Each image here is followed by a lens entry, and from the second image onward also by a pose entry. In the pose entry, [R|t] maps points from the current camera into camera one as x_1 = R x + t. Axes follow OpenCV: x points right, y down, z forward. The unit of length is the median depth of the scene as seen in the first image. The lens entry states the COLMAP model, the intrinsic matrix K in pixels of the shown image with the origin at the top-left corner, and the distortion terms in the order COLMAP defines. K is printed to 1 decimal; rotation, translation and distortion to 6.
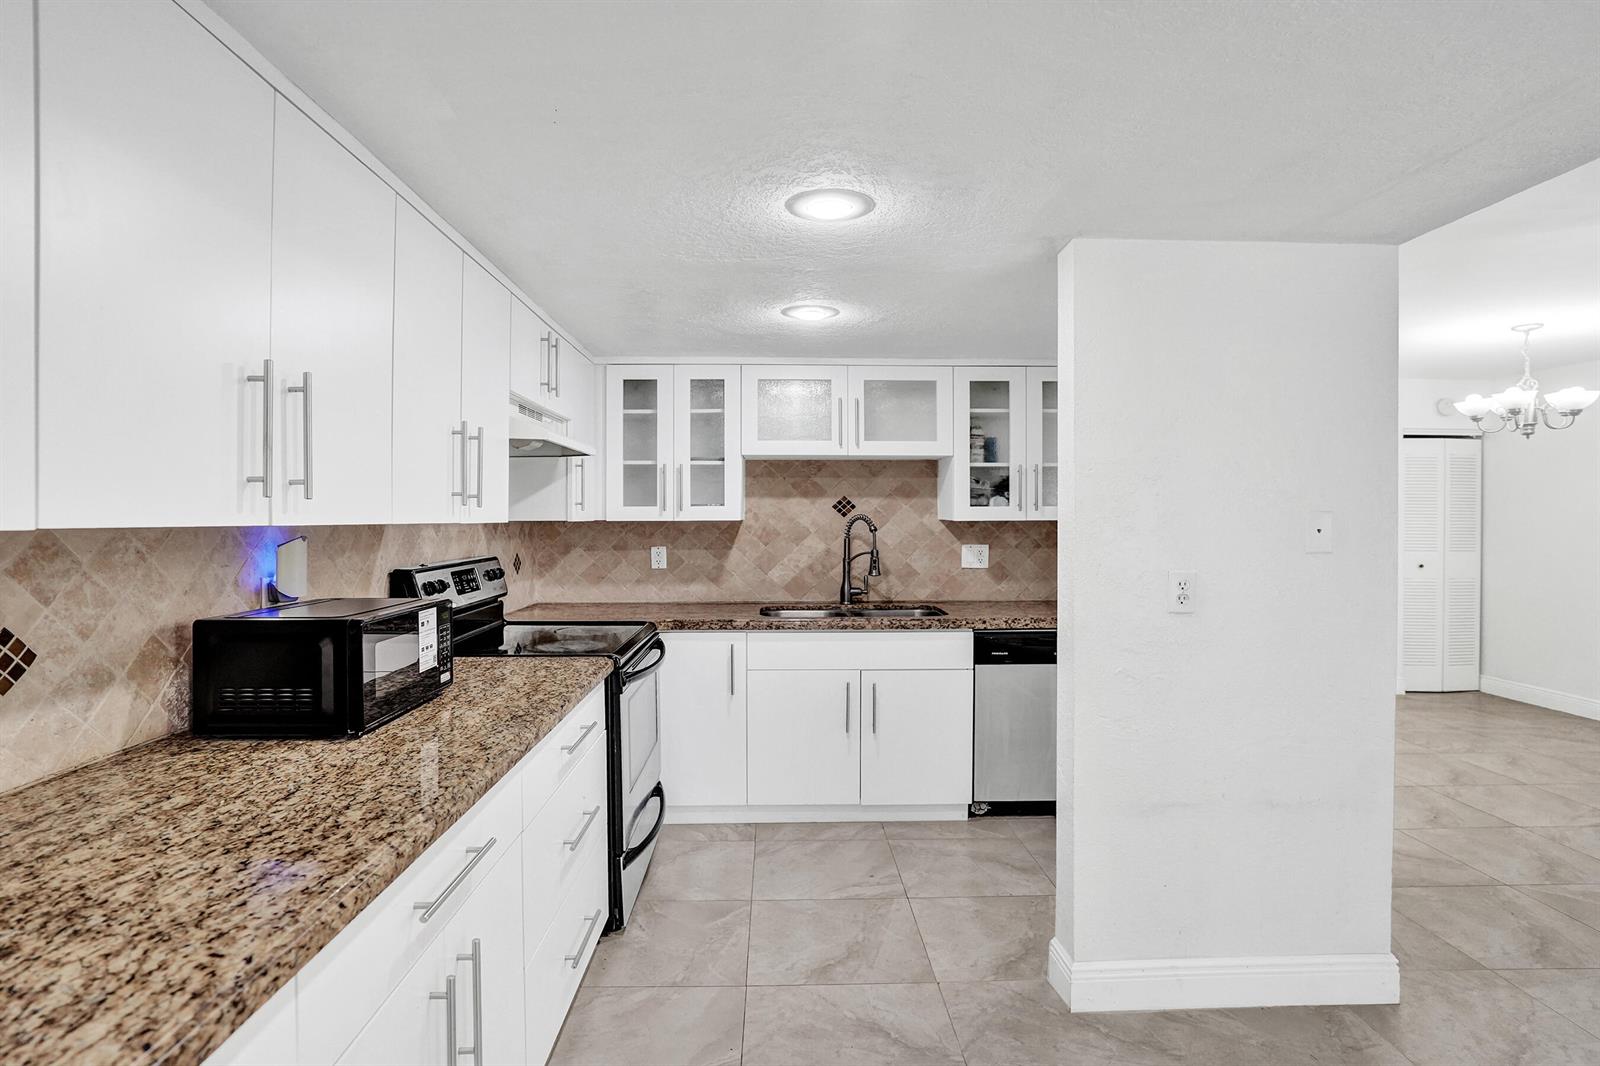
lens RADIAL K [[858.5, 0, 801.5], [0, 858.5, 512.4], [0, 0, 1]] dist [-0.061739, 0.045224]
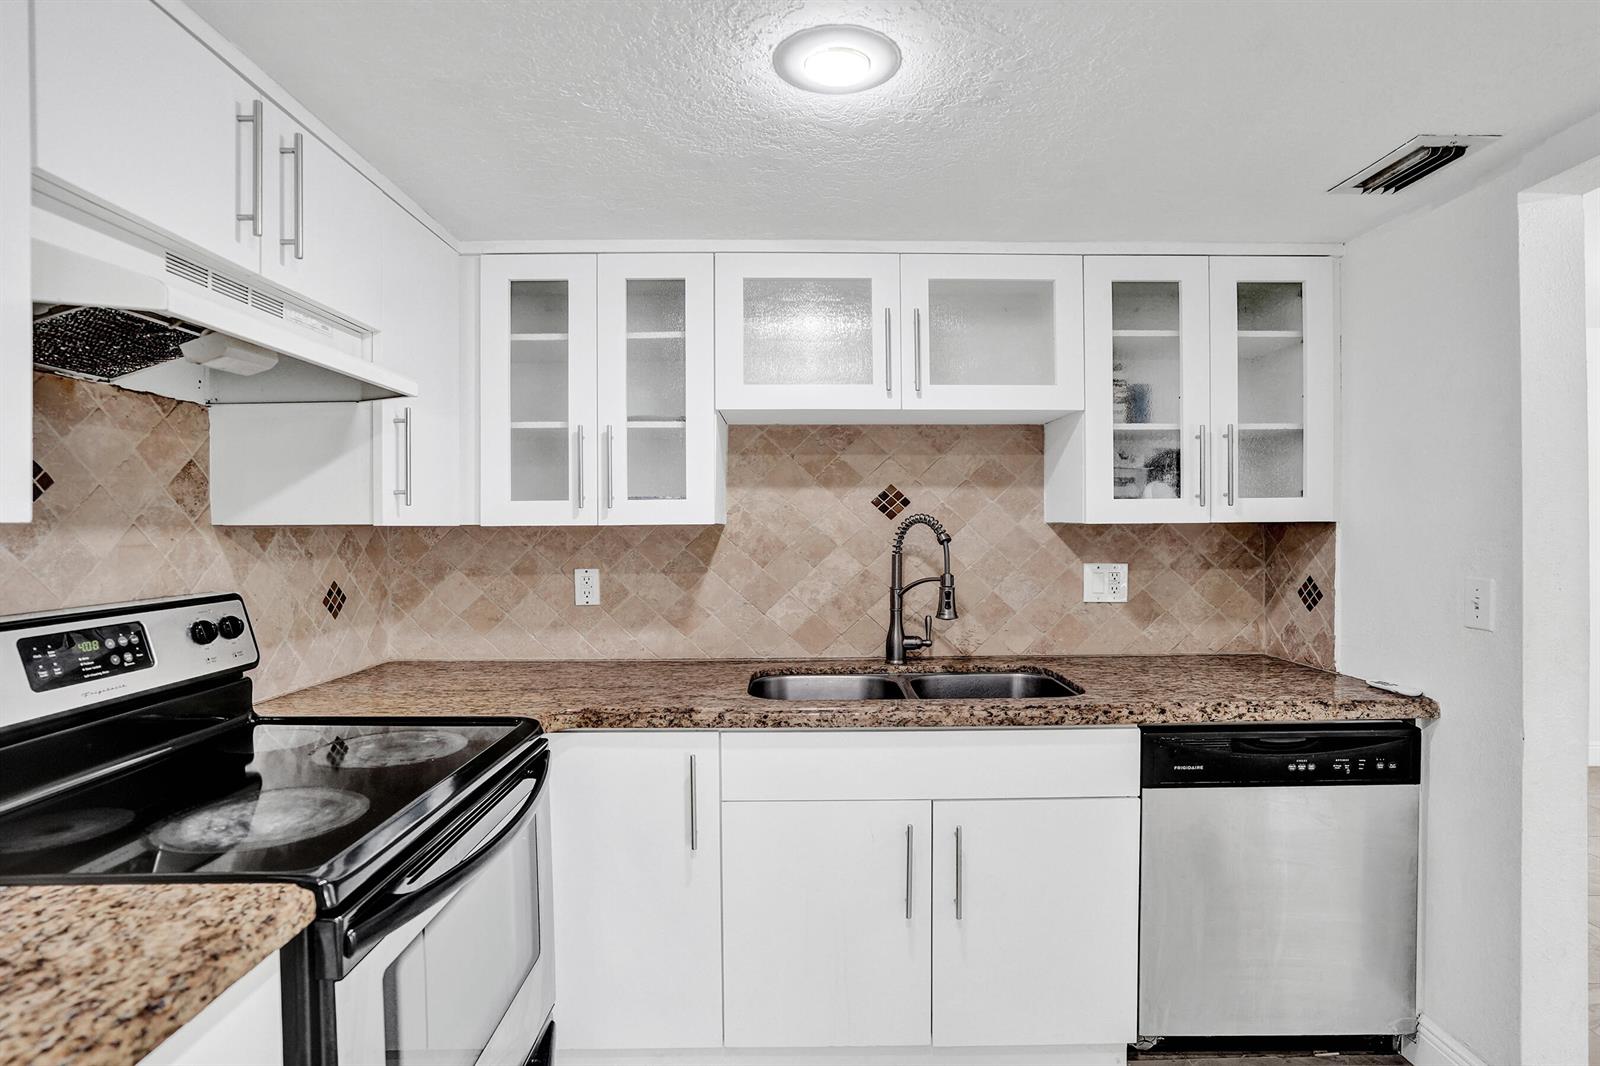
lens RADIAL K [[852.6, 0, 802.1], [0, 852.6, 536.4], [0, 0, 1]] dist [-0.057667, 0.032146]
pose [[0.999744, -0.003874, -0.022301, -0.000032], [0.004197, 0.999887, 0.014430, 0.009295], [0.022243, -0.014520, 0.999647, 0.425668]]
